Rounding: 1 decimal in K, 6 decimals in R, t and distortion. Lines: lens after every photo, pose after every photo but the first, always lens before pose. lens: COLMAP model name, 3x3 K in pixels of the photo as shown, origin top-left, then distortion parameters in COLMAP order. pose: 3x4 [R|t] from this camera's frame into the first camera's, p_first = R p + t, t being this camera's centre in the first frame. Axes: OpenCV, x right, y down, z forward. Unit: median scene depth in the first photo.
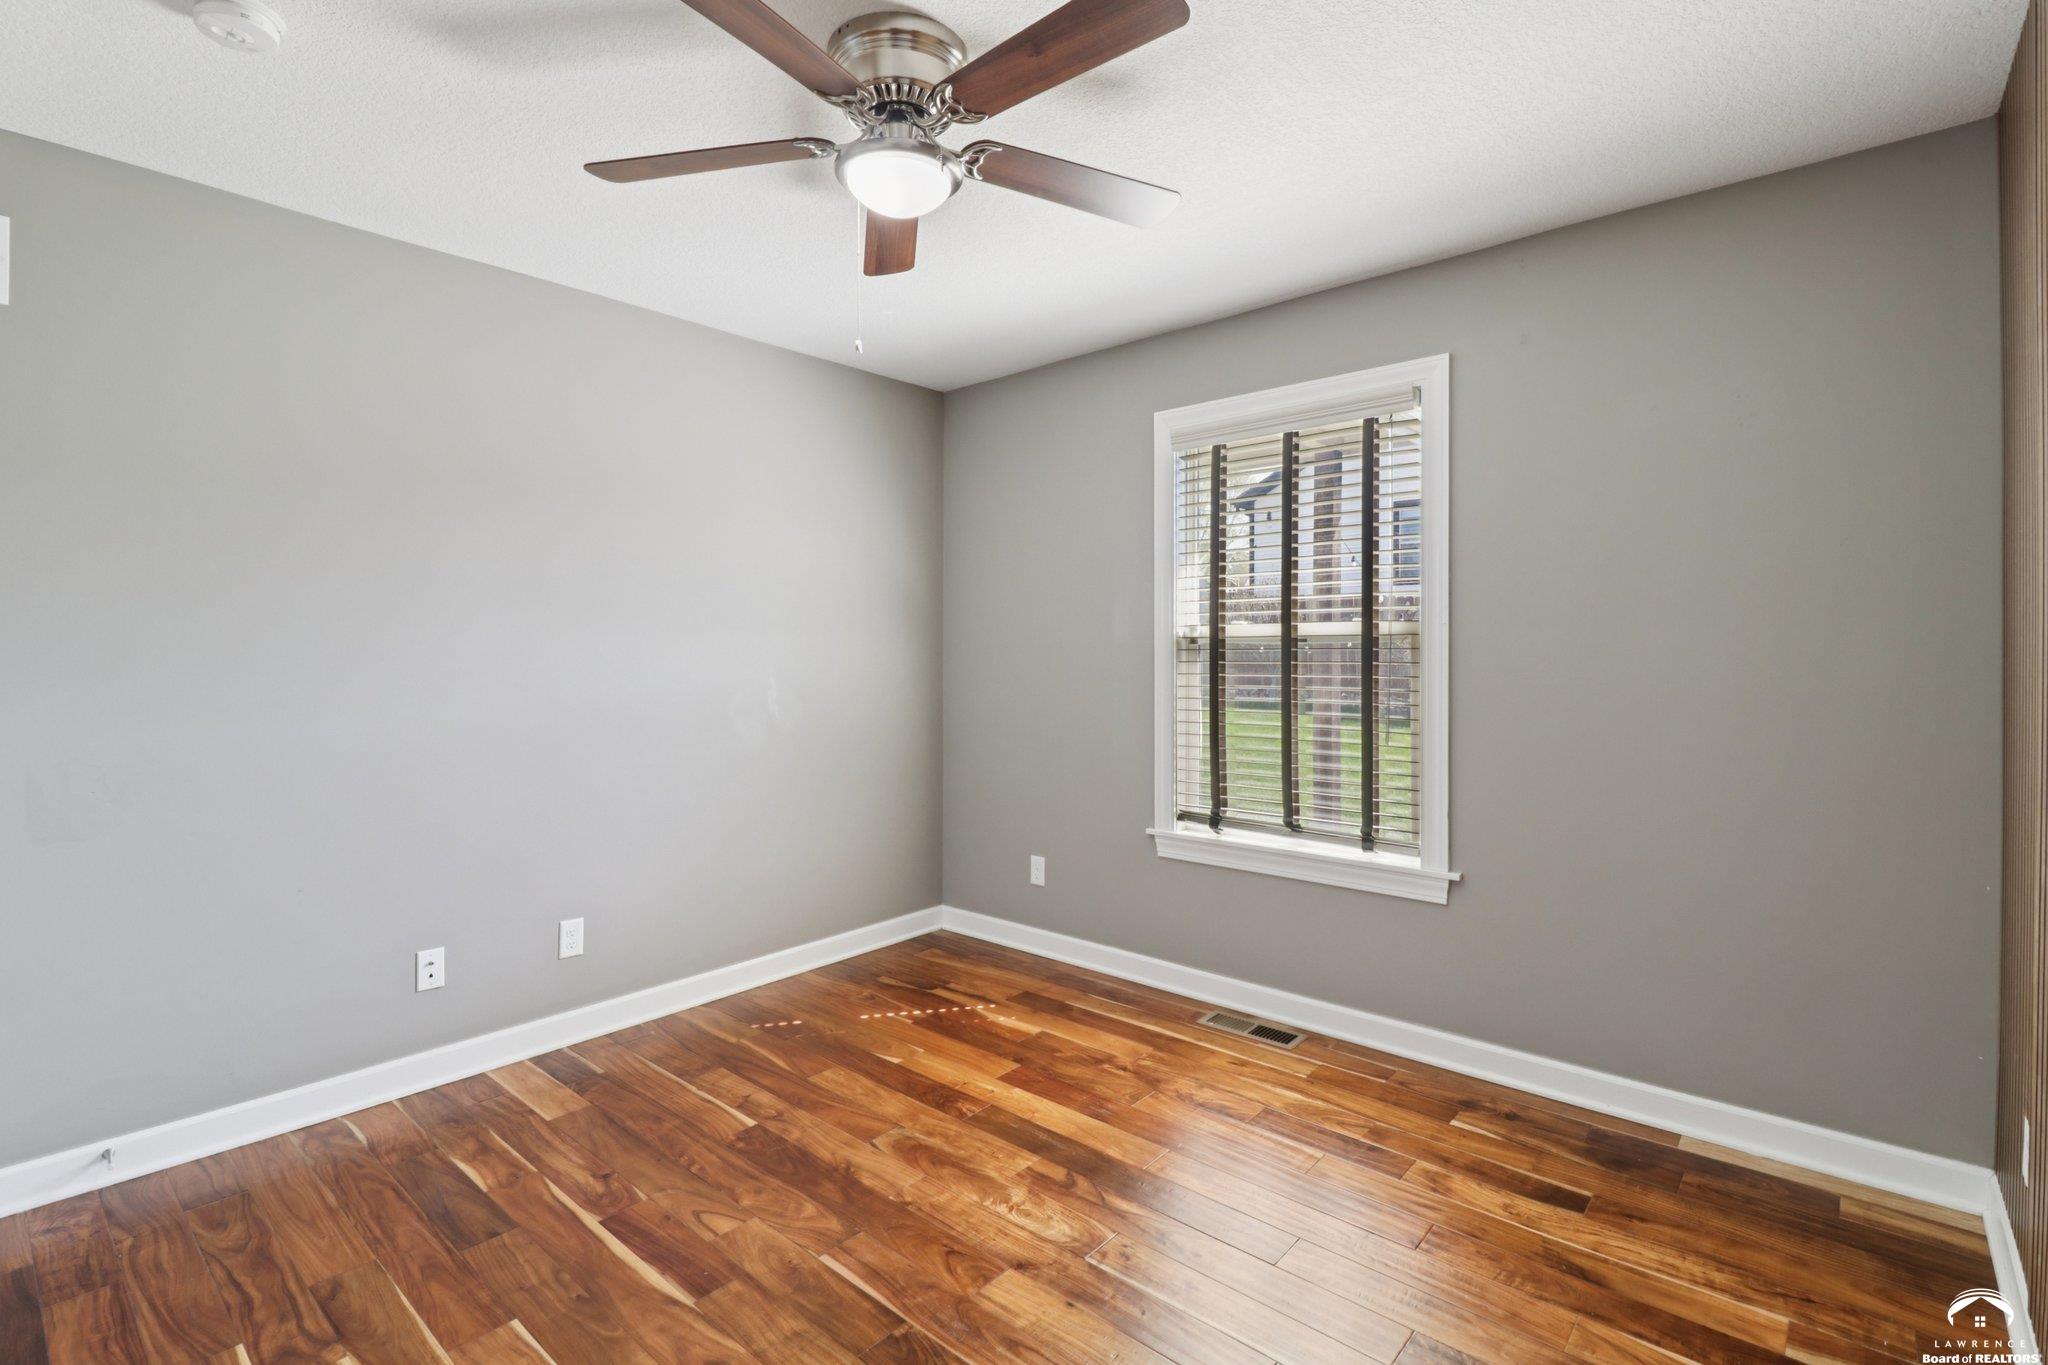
lens RADIAL K [[921.9, 0, 994.2], [0, 921.9, 667.2], [0, 0, 1]] dist [-0.001709, -0.000764]
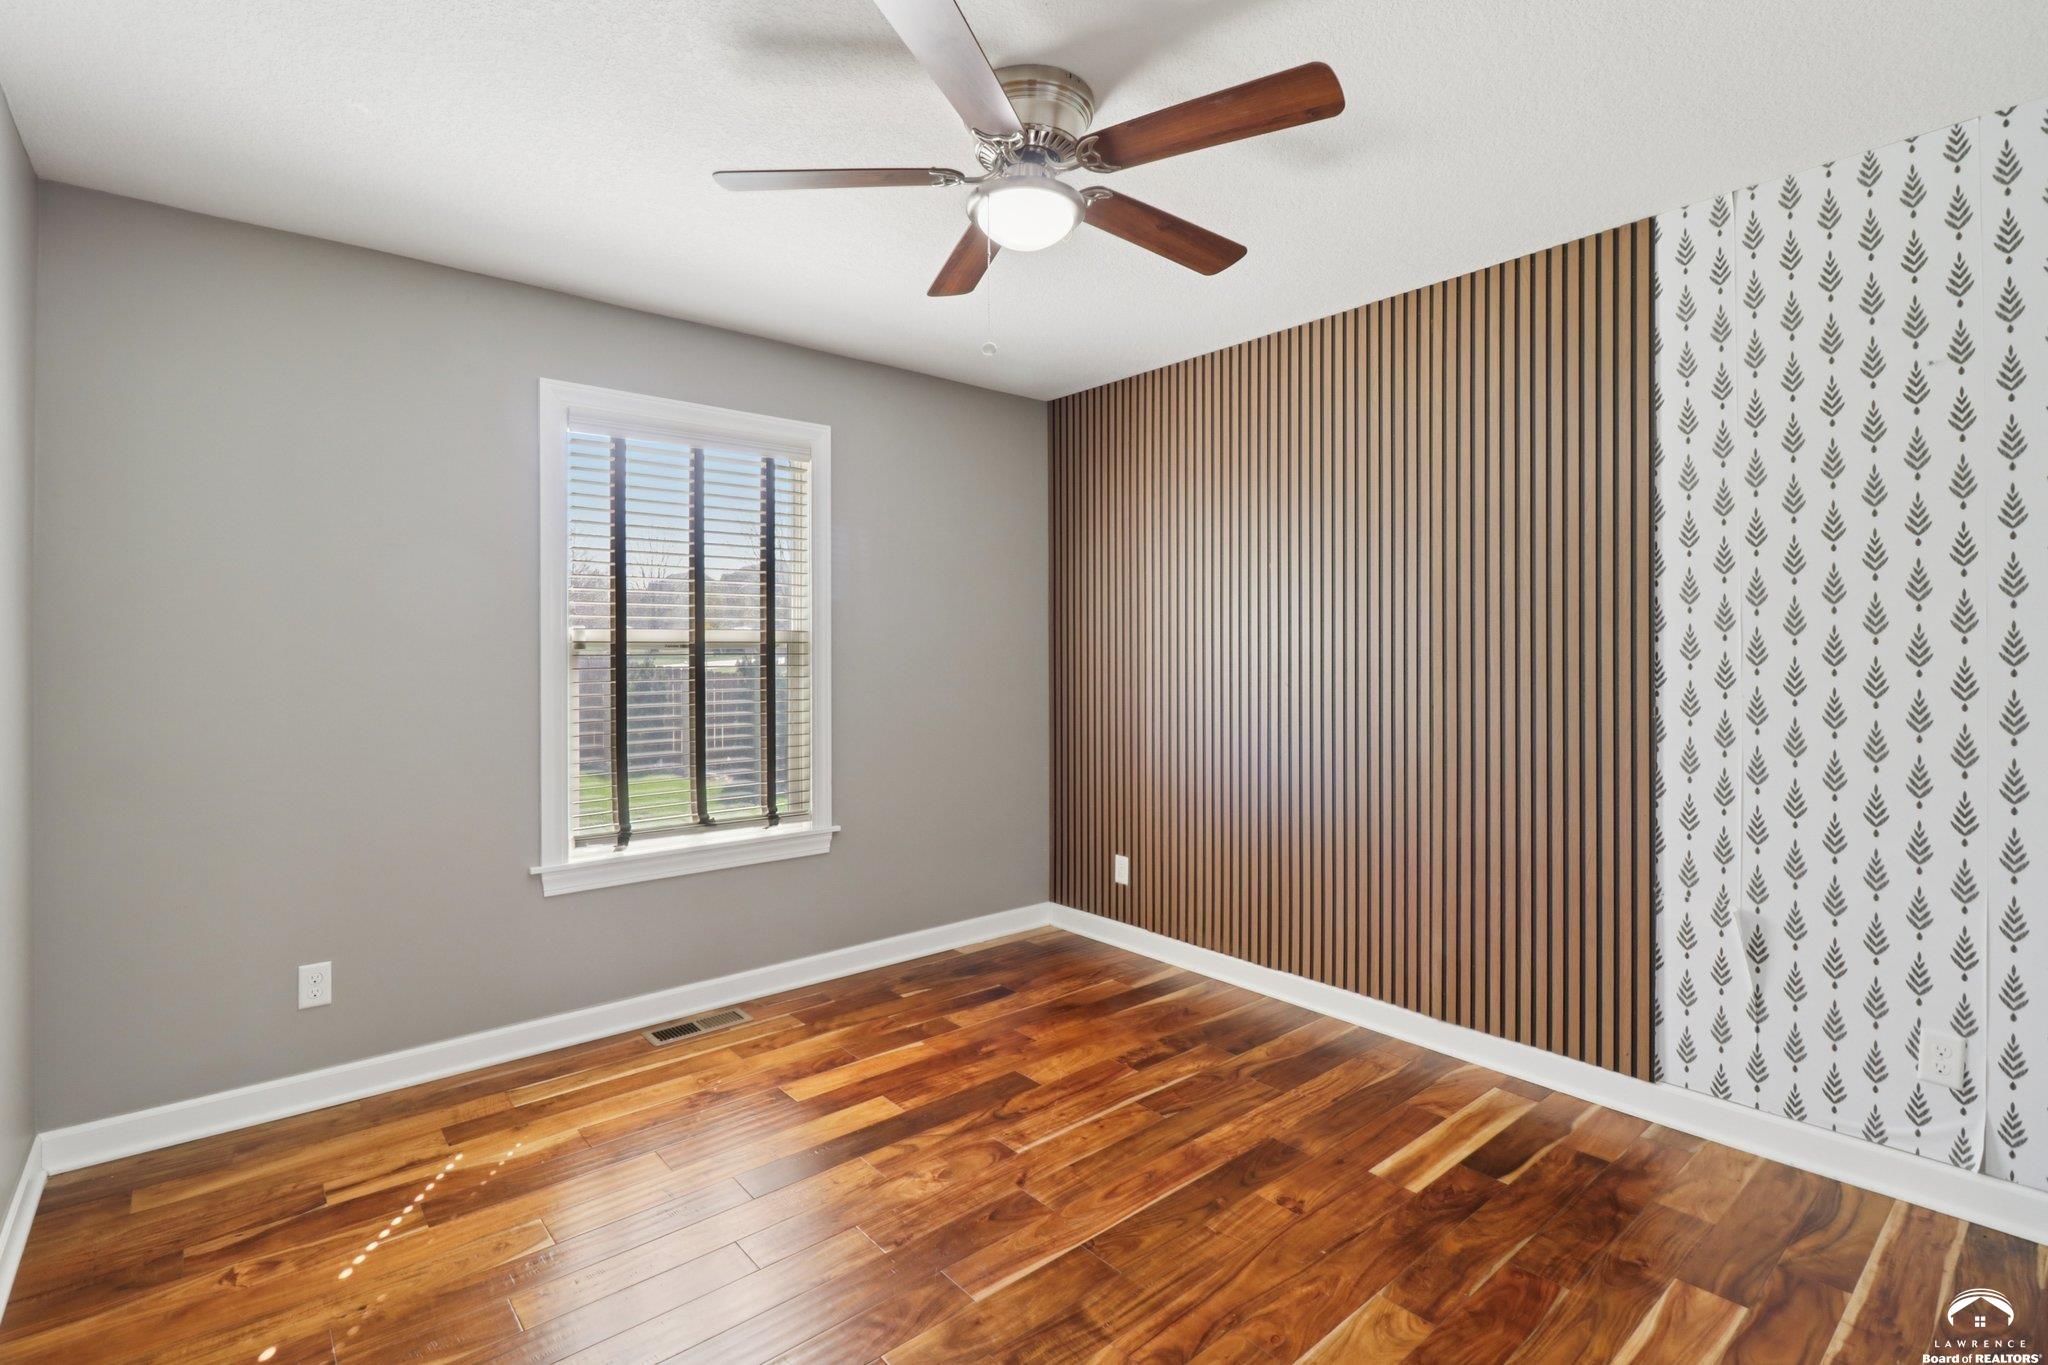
lens RADIAL K [[948.1, 0, 1003.5], [0, 948.1, 653.1], [0, 0, 1]] dist [0.004071, -0.012739]
pose [[0.152864, -0.003887, 0.988240, -0.674610], [0.018752, 0.999824, 0.001032, -0.015363], [-0.988069, 0.018374, 0.152910, 0.474658]]
